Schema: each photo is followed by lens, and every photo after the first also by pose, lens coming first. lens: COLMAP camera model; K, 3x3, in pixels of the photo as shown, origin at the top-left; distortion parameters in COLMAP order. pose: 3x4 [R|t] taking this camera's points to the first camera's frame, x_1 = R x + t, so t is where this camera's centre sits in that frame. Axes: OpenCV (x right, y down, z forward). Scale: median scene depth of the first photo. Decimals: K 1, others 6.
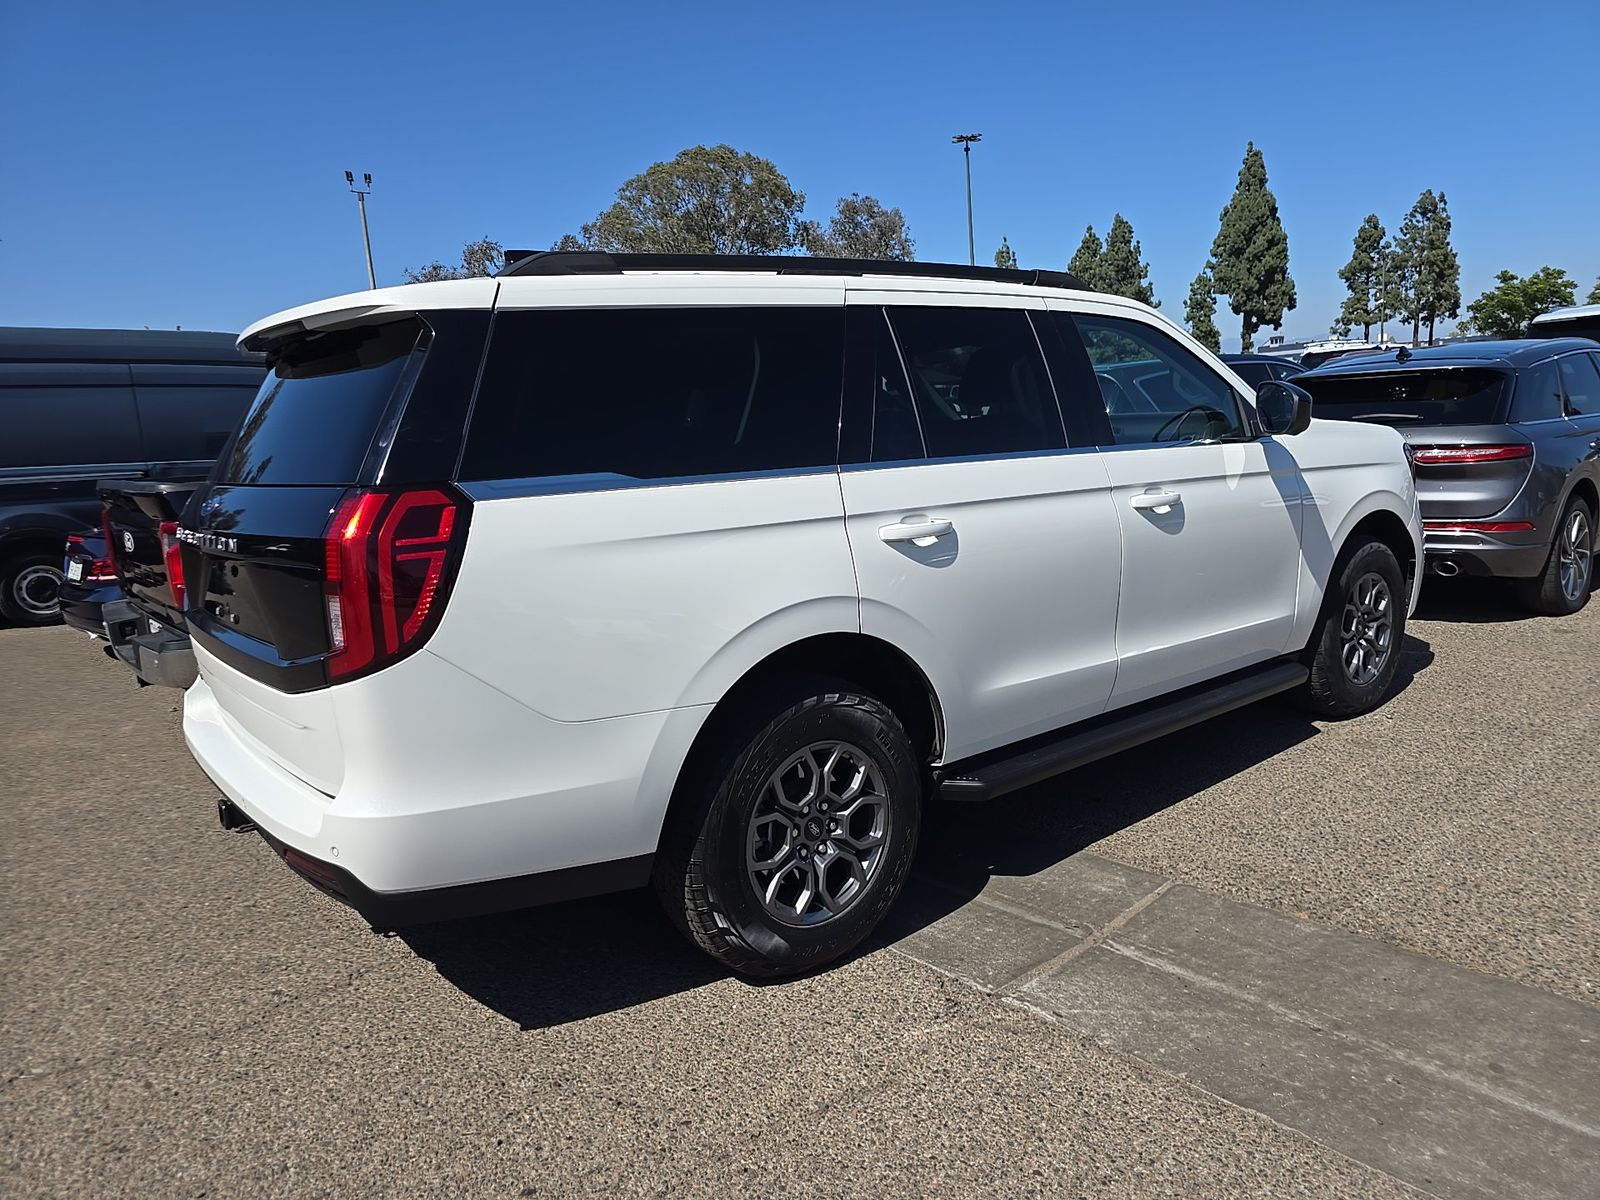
lens RADIAL K [[1130.0, 0, 800.0], [0, 1130.0, 600.0], [0, 0, 1]] dist [0.054312, -0.003495]
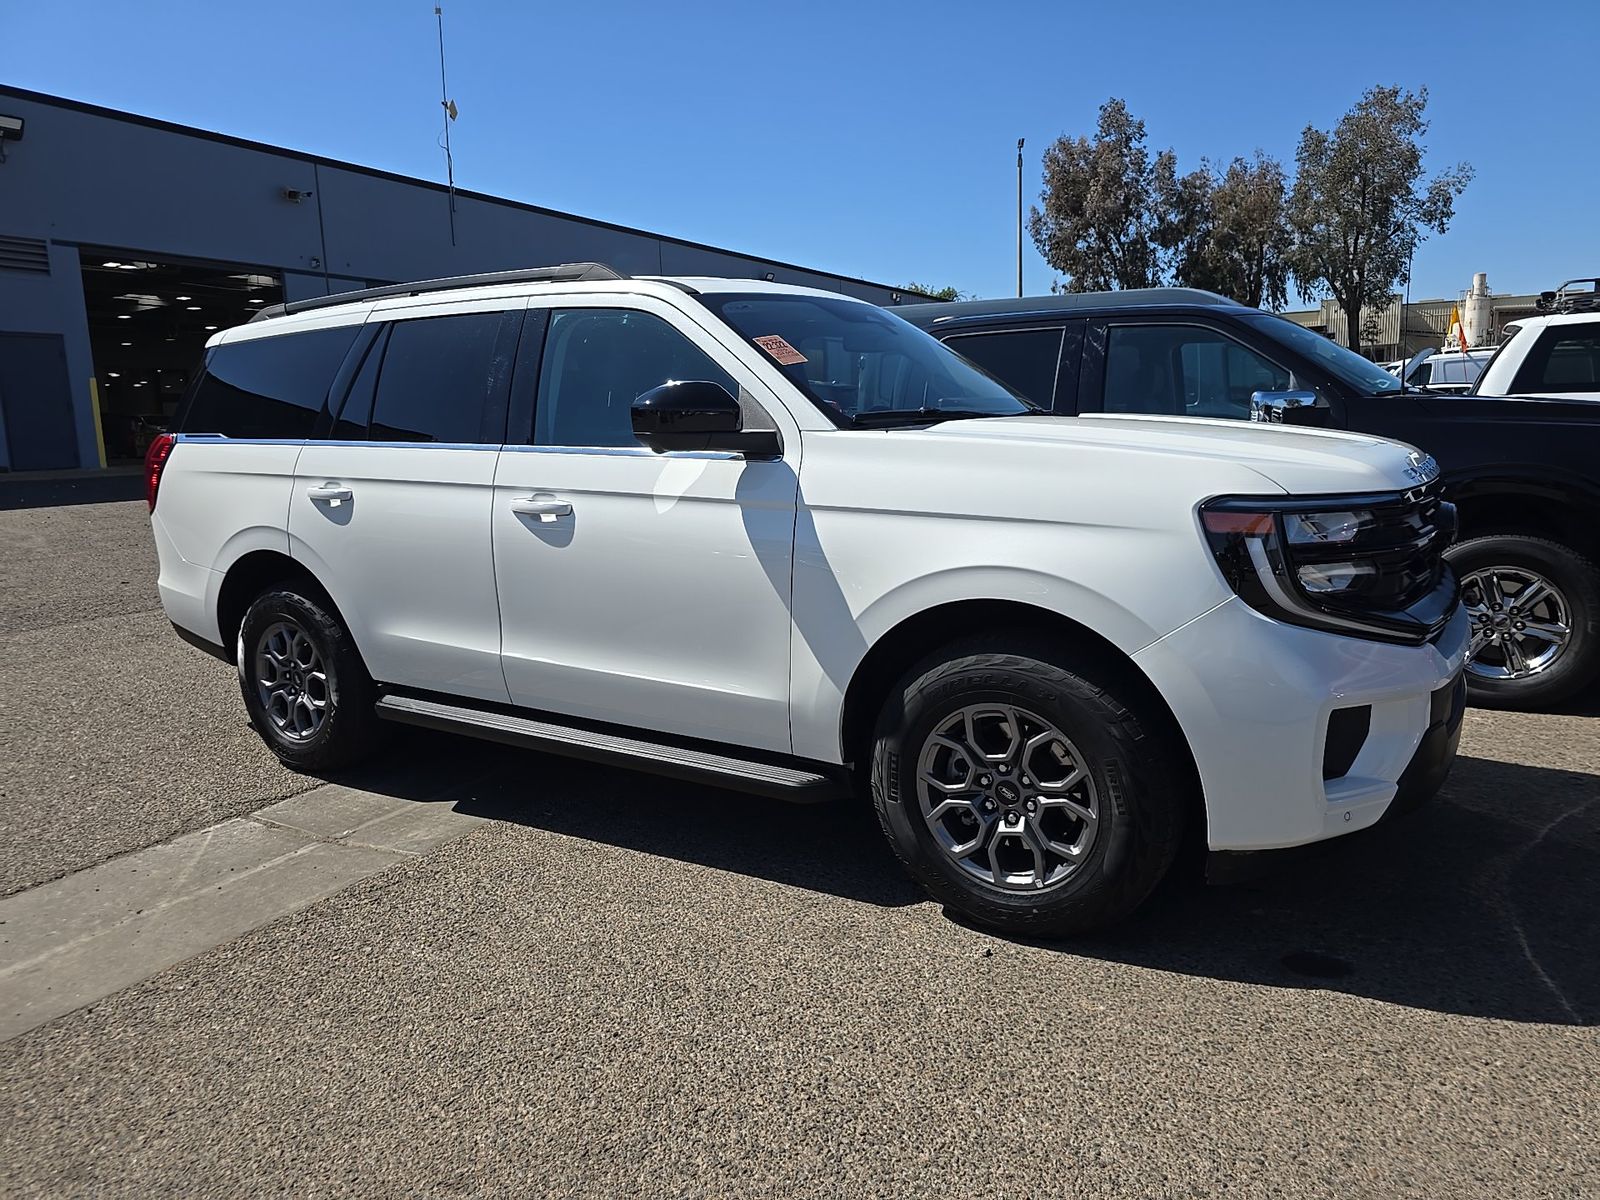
lens RADIAL K [[1130.0, 0, 800.0], [0, 1130.0, 600.0], [0, 0, 1]] dist [0.054312, -0.003495]
pose [[0.278577, 0.209129, -0.937369, 1.190203], [-0.141341, 0.974305, 0.175364, -0.194019], [0.949957, 0.083636, 0.300977, 0.857614]]
